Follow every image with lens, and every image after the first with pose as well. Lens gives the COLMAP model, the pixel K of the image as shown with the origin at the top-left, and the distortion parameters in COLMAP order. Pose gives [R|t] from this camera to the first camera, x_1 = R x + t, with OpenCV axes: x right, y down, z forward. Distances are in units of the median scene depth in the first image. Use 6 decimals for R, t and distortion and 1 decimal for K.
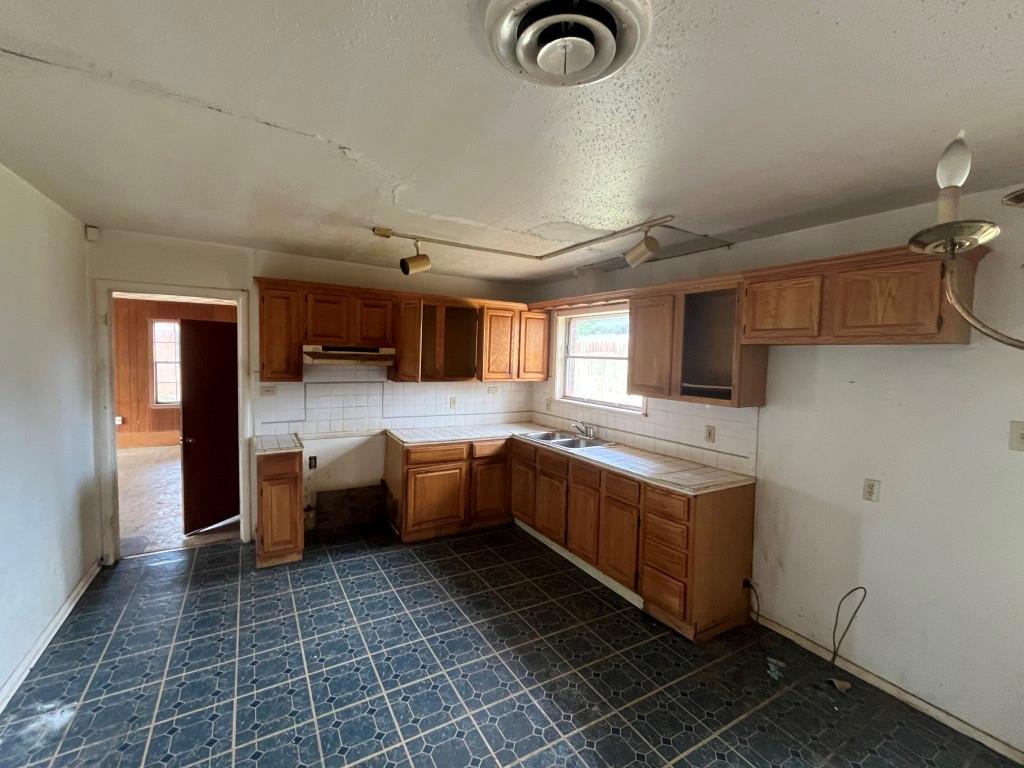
lens RADIAL K [[444.7, 0, 511.2], [0, 444.7, 382.6], [0, 0, 1]] dist [0.000001, -0.000491]
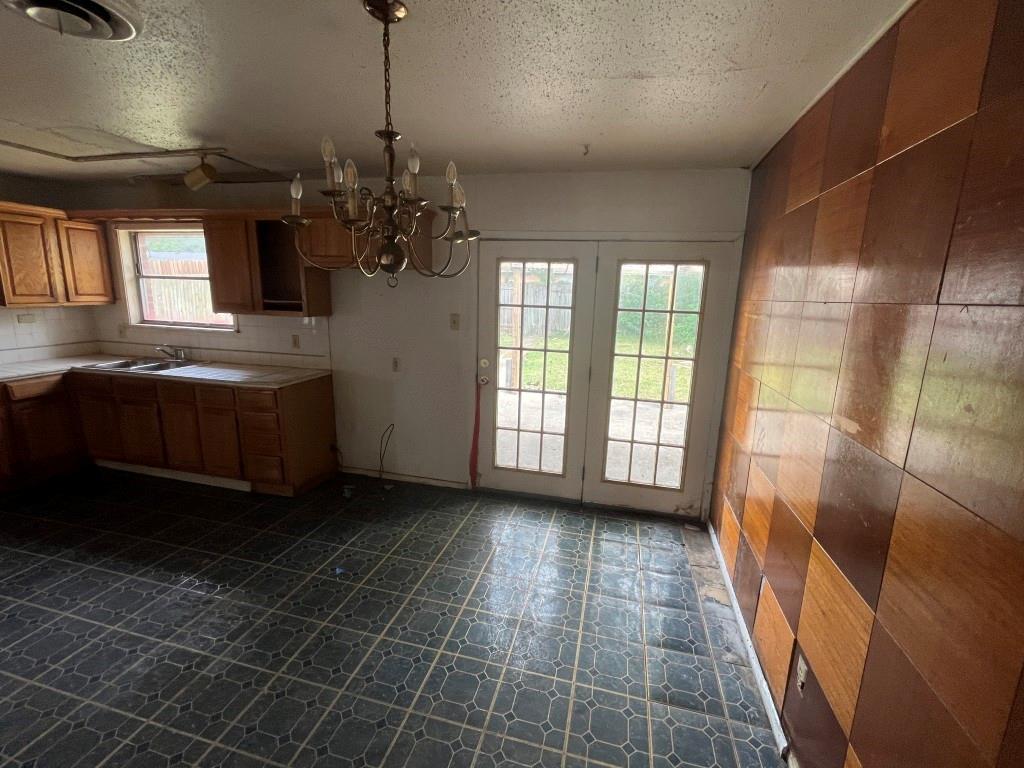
lens RADIAL K [[444.7, 0, 514.2], [0, 444.7, 380.4], [0, 0, 1]] dist [0.000001, -0.000491]
pose [[0.702554, -0.148162, 0.696036, 0.001937], [0.034612, 0.984043, 0.174533, 0.026961], [-0.710789, -0.098528, 0.696471, -0.289291]]
